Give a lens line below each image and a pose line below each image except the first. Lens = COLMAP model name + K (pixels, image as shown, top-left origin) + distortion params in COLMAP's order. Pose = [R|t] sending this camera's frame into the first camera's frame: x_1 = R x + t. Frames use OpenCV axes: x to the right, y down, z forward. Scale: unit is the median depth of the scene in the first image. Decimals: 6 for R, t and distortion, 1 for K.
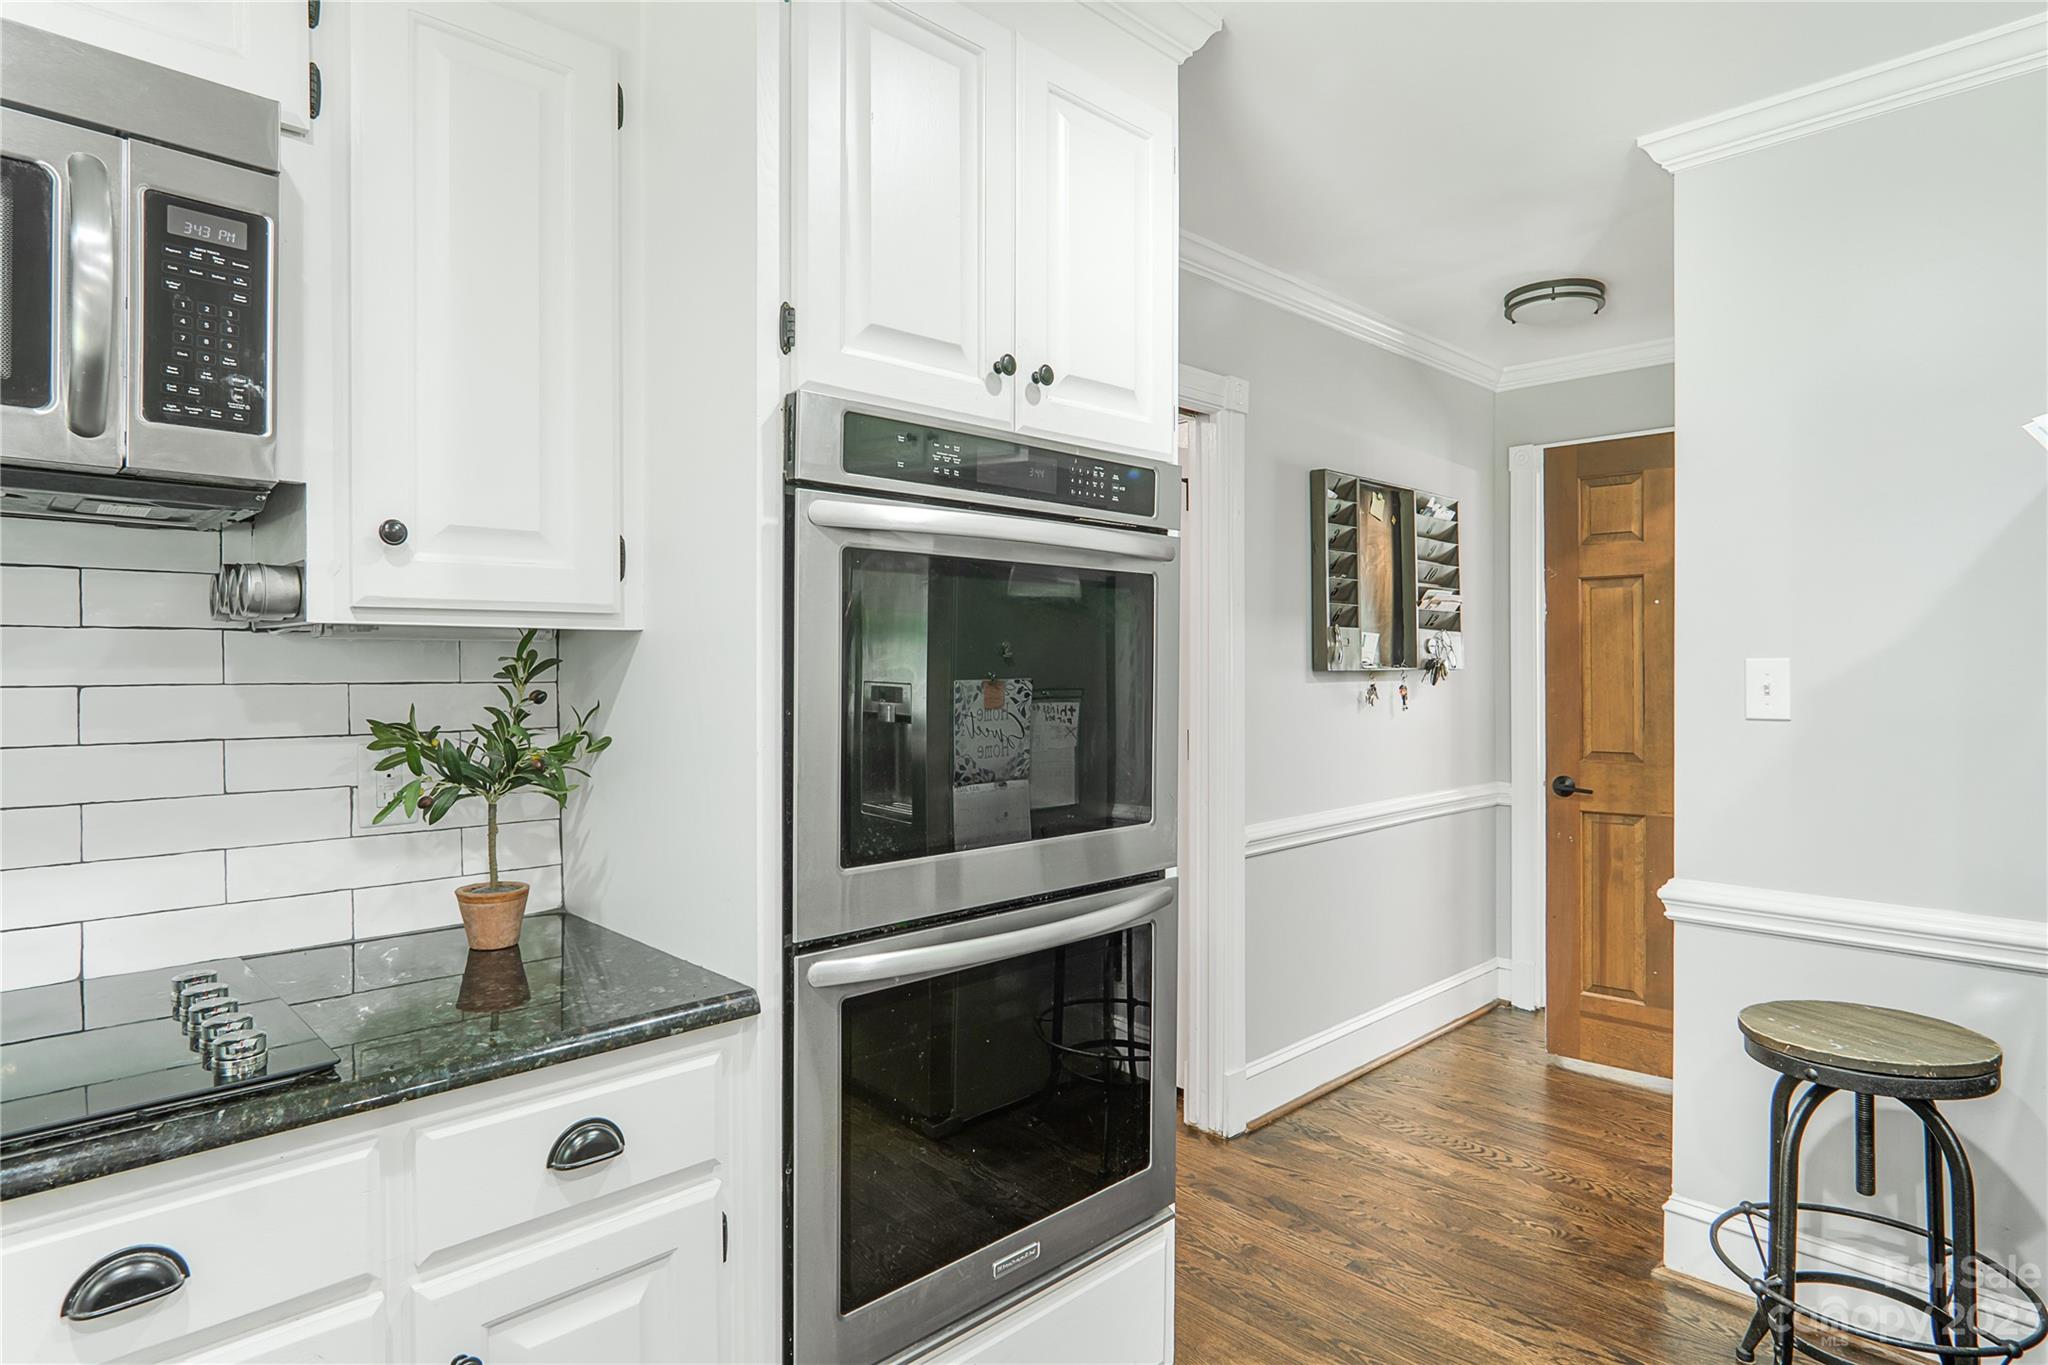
lens RADIAL K [[1122.2, 0, 1031.4], [0, 1122.2, 683.3], [0, 0, 1]] dist [-0.004031, -0.001393]
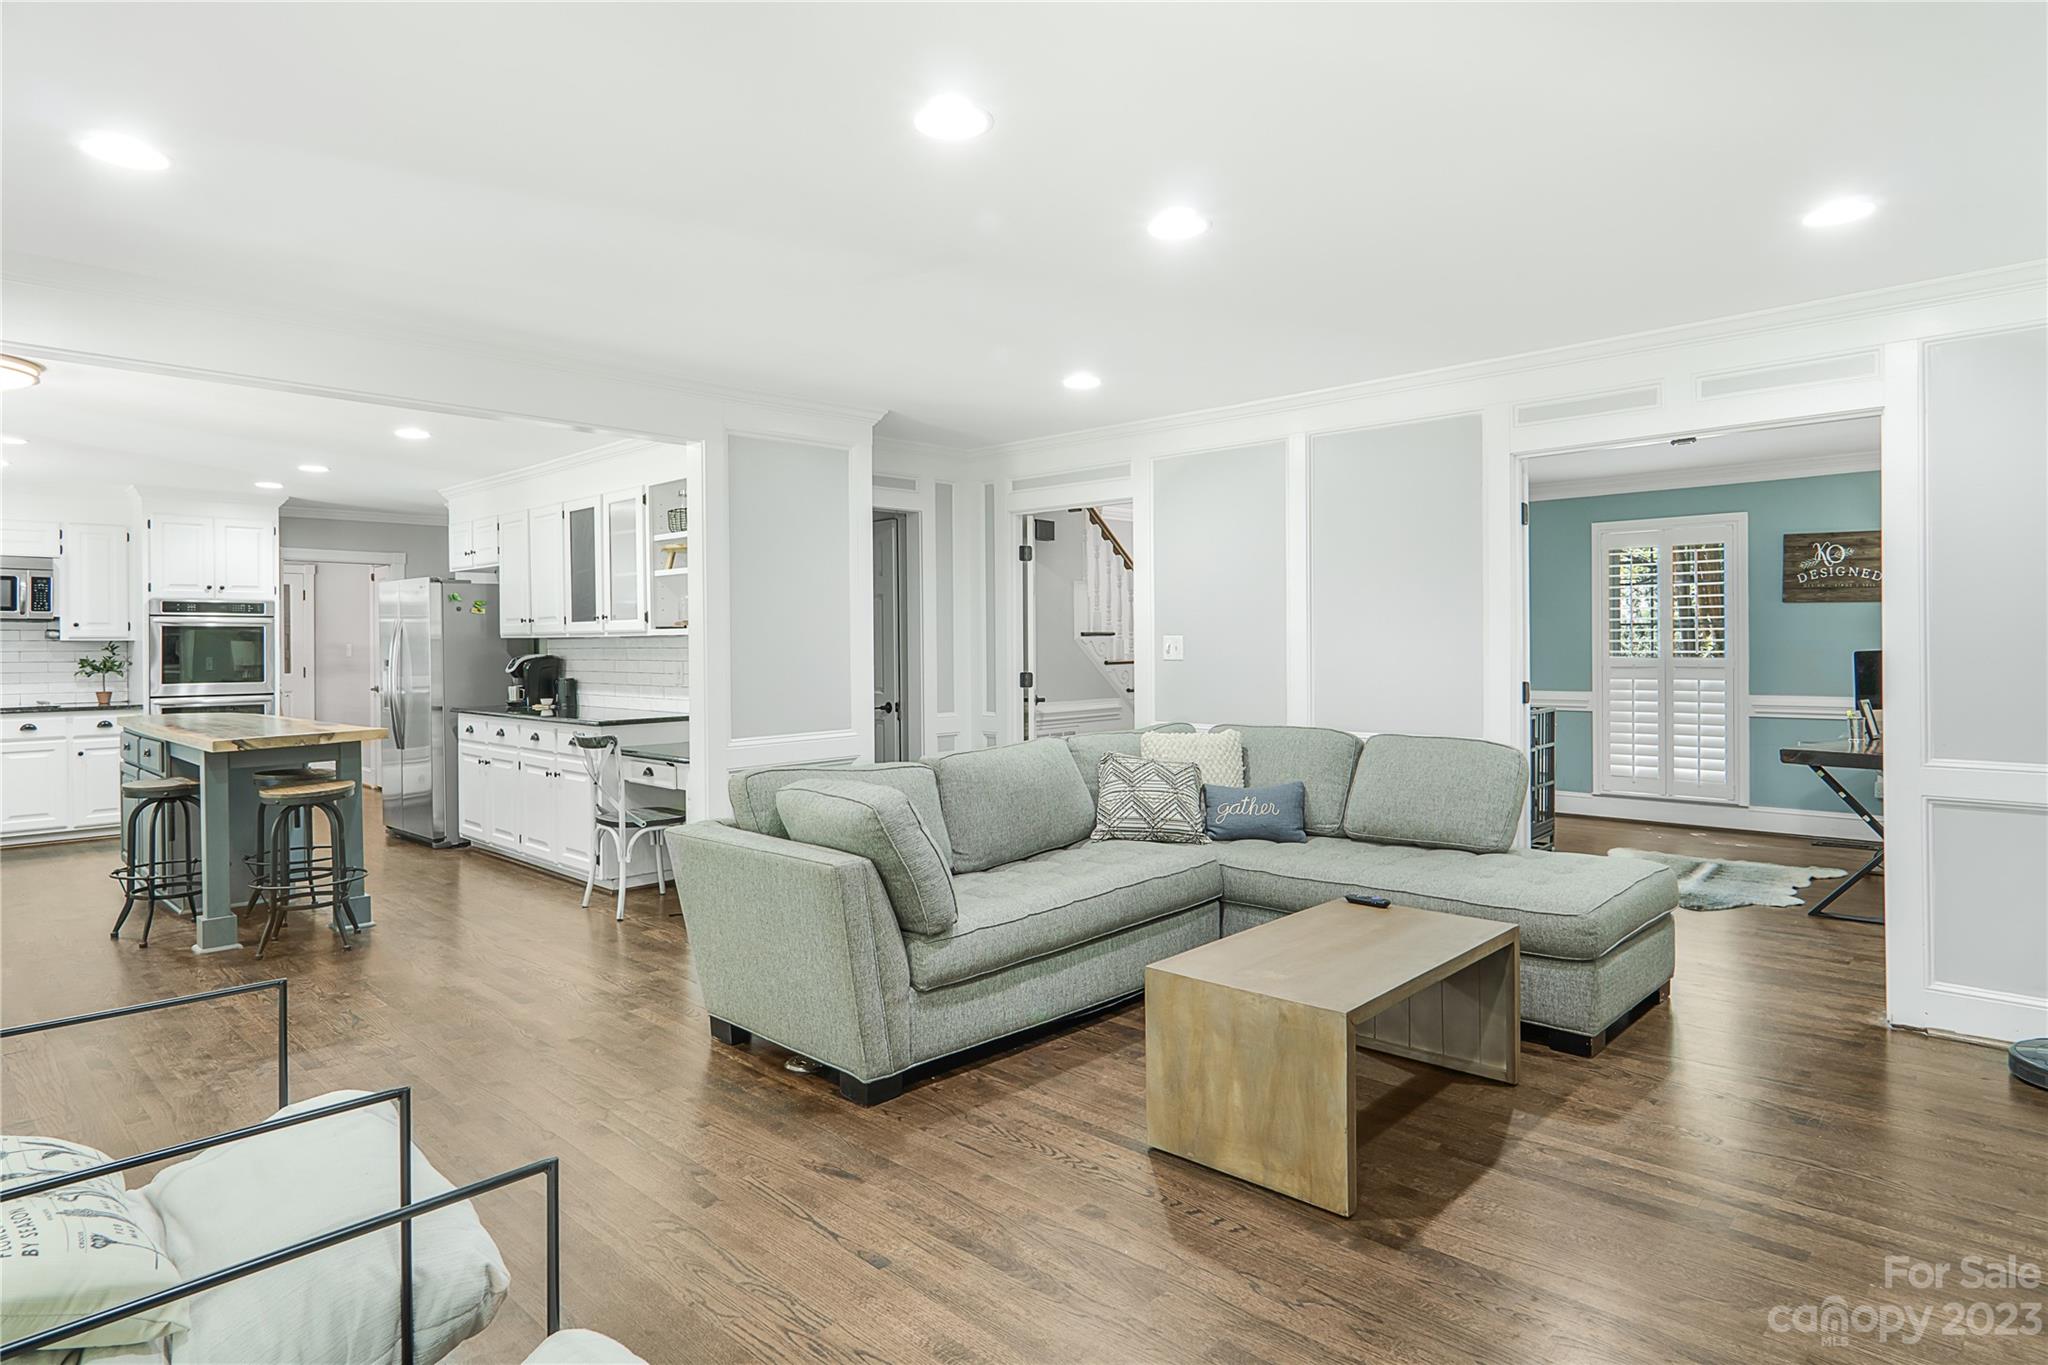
lens RADIAL K [[1122.2, 0, 1016.5], [0, 1122.2, 661.6], [0, 0, 1]] dist [-0.004031, -0.001393]
pose [[0.998941, -0.002354, 0.045946, 3.817002], [0.002311, 0.999997, 0.000992, 0.058328], [-0.045948, -0.000885, 0.998943, -4.744489]]
